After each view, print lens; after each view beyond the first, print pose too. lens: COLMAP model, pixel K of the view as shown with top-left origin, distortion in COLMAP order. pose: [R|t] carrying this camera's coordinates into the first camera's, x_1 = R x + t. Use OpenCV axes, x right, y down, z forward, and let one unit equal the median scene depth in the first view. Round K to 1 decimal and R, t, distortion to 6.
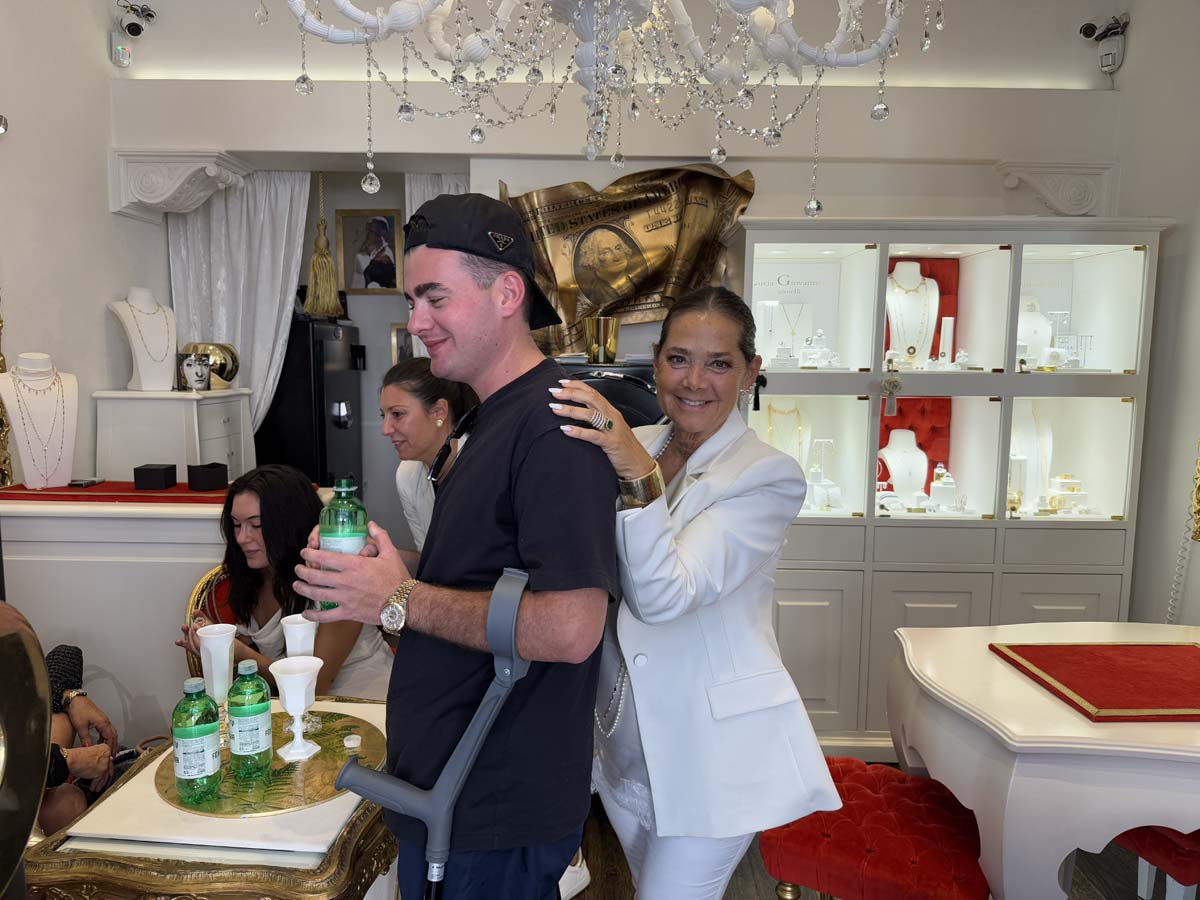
lens RADIAL K [[881.6, 0, 600.0], [0, 881.6, 450.0], [0, 0, 1]] dist [0.052454, -0.108886]
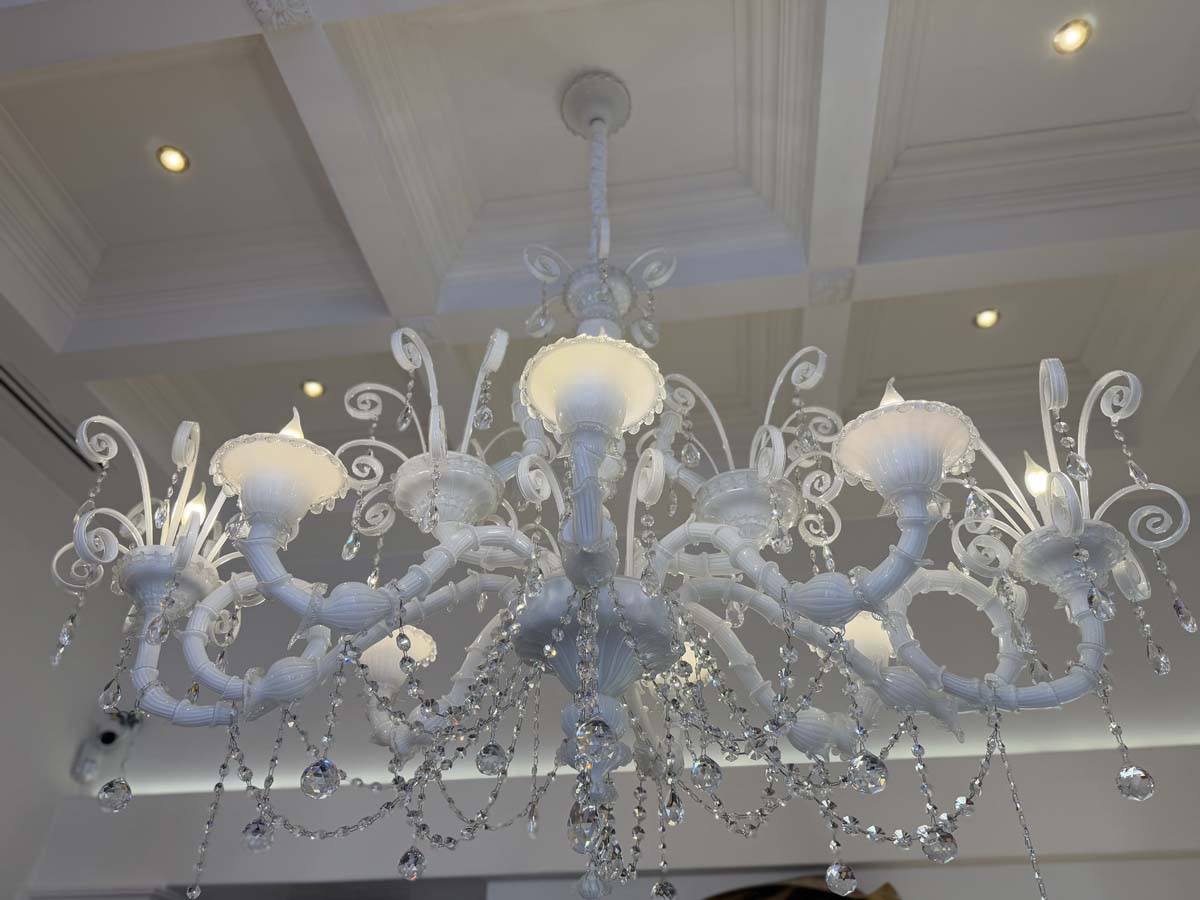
lens RADIAL K [[881.6, 0, 600.0], [0, 881.6, 450.0], [0, 0, 1]] dist [0.052454, -0.108886]
pose [[0.992448, -0.091107, -0.082140, 0.060347], [0.010881, 0.732354, -0.680838, -0.165978], [0.122185, 0.674802, 0.727814, 0.432041]]
